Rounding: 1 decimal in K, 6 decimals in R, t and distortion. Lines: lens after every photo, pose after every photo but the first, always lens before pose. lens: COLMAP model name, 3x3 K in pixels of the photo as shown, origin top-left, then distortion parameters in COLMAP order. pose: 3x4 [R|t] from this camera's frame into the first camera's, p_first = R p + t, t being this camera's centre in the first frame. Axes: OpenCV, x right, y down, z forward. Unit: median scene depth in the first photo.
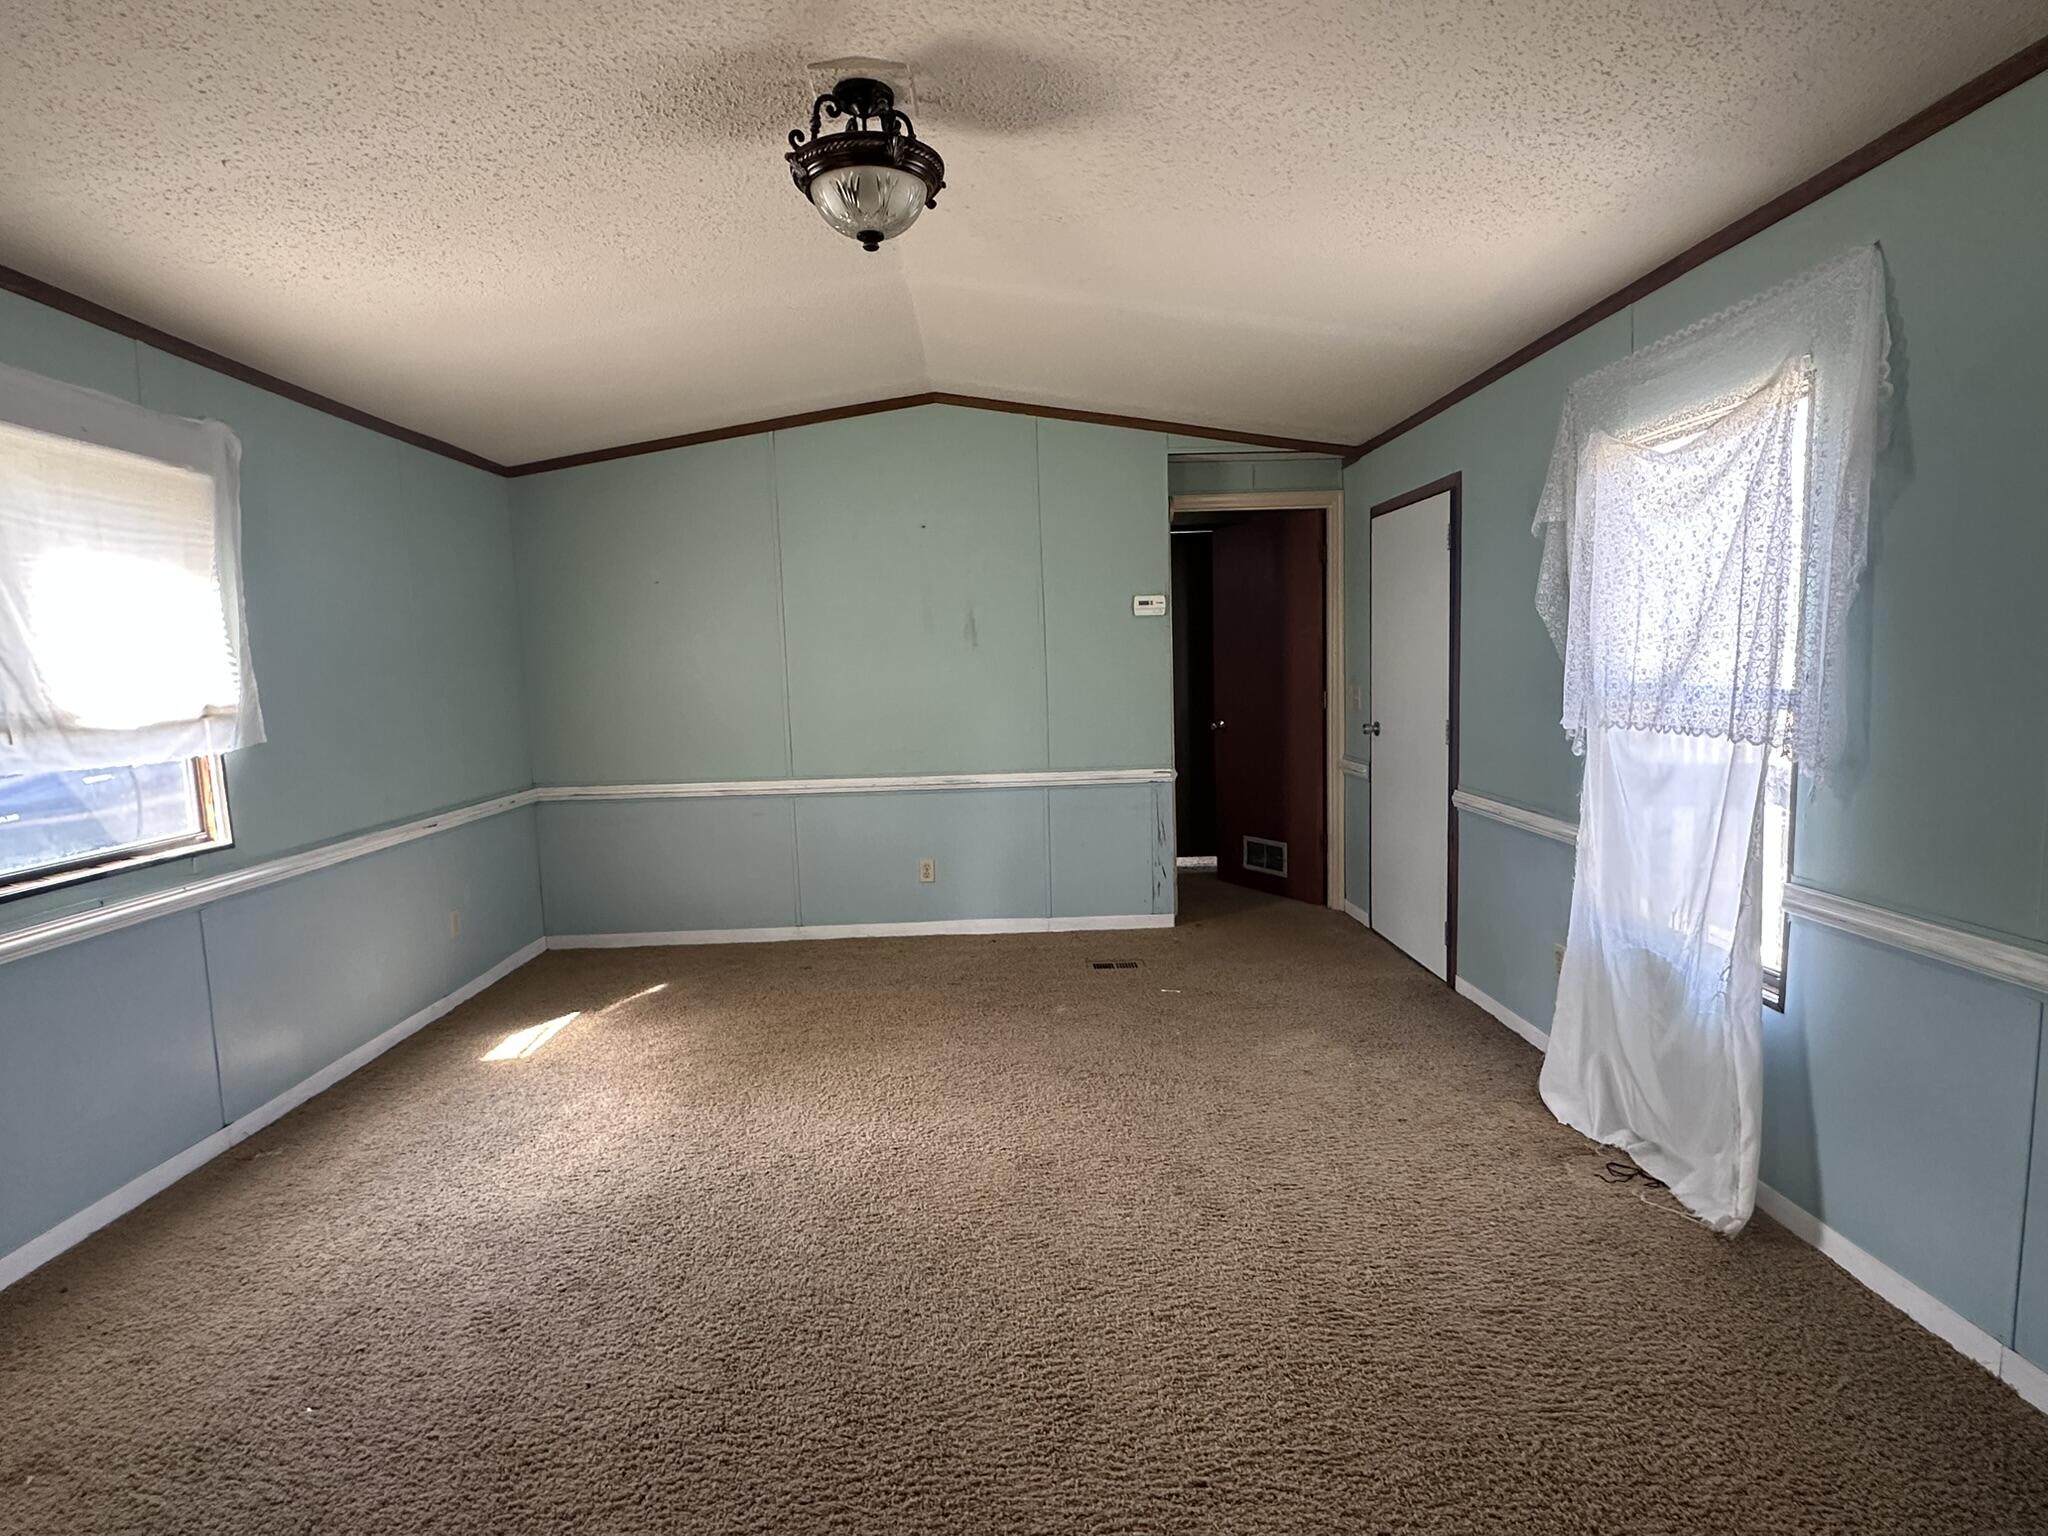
lens RADIAL K [[1057.4, 0, 1021.7], [0, 1057.4, 770.5], [0, 0, 1]] dist [-0.004428, 0.001033]
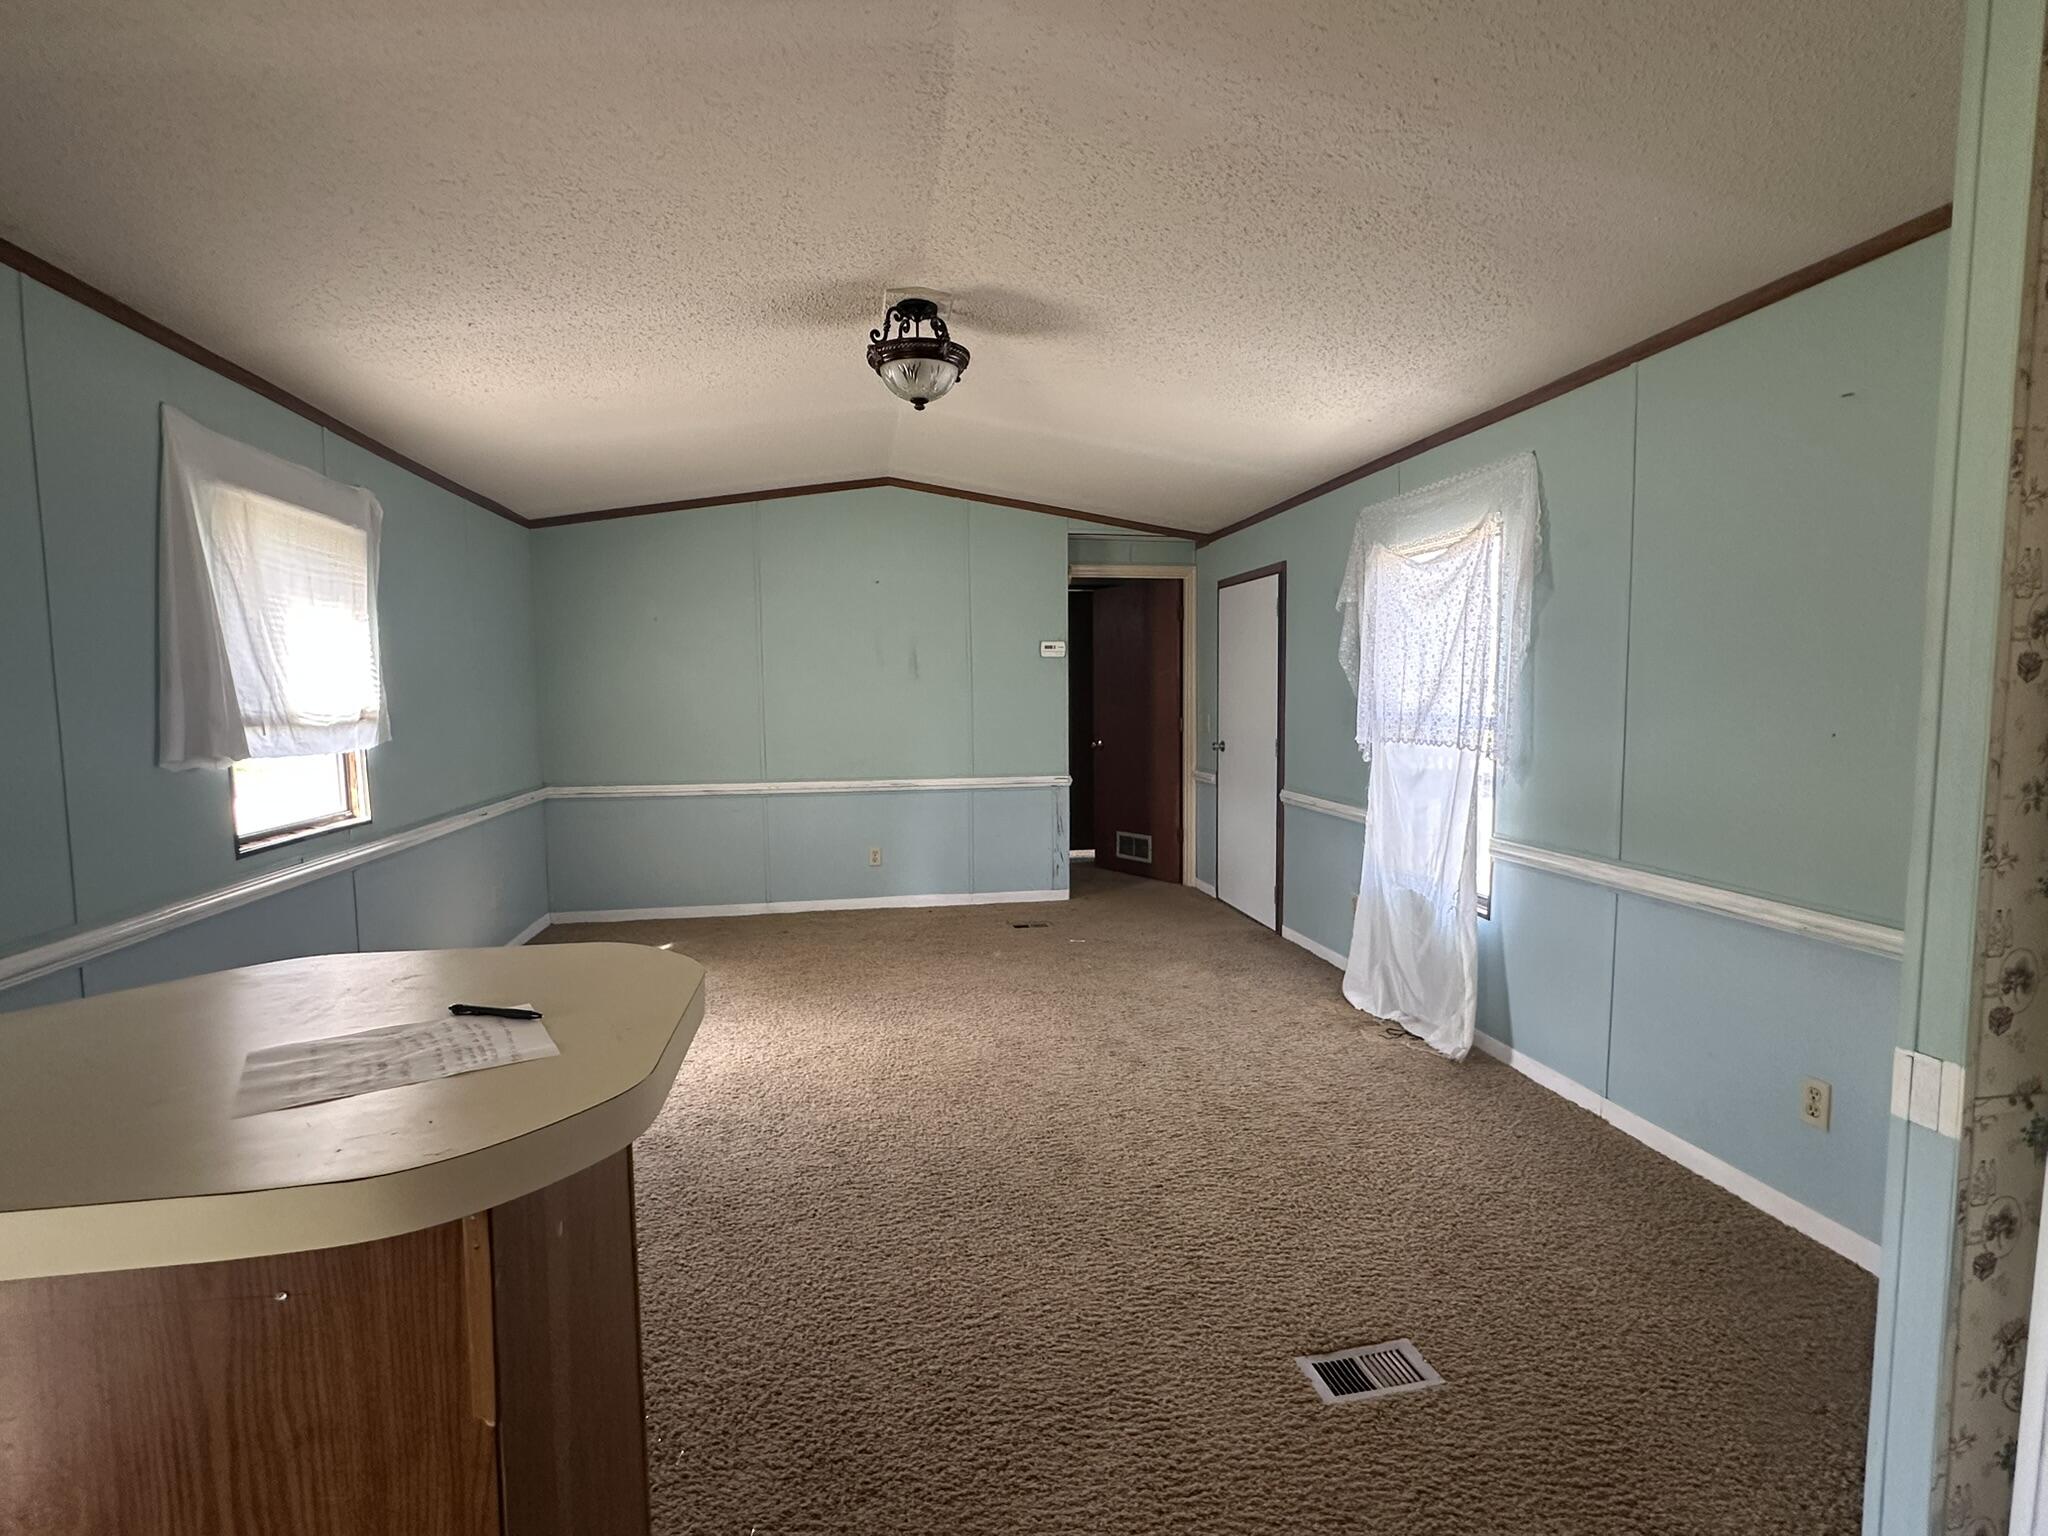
lens RADIAL K [[966.8, 0, 1023.4], [0, 966.8, 766.2], [0, 0, 1]] dist [-0.005285, 0.000712]
pose [[0.988901, 0.009305, 0.148282, -0.158909], [-0.005282, 0.999608, -0.027501, 0.035307], [-0.148479, 0.026413, 0.988563, -0.283254]]
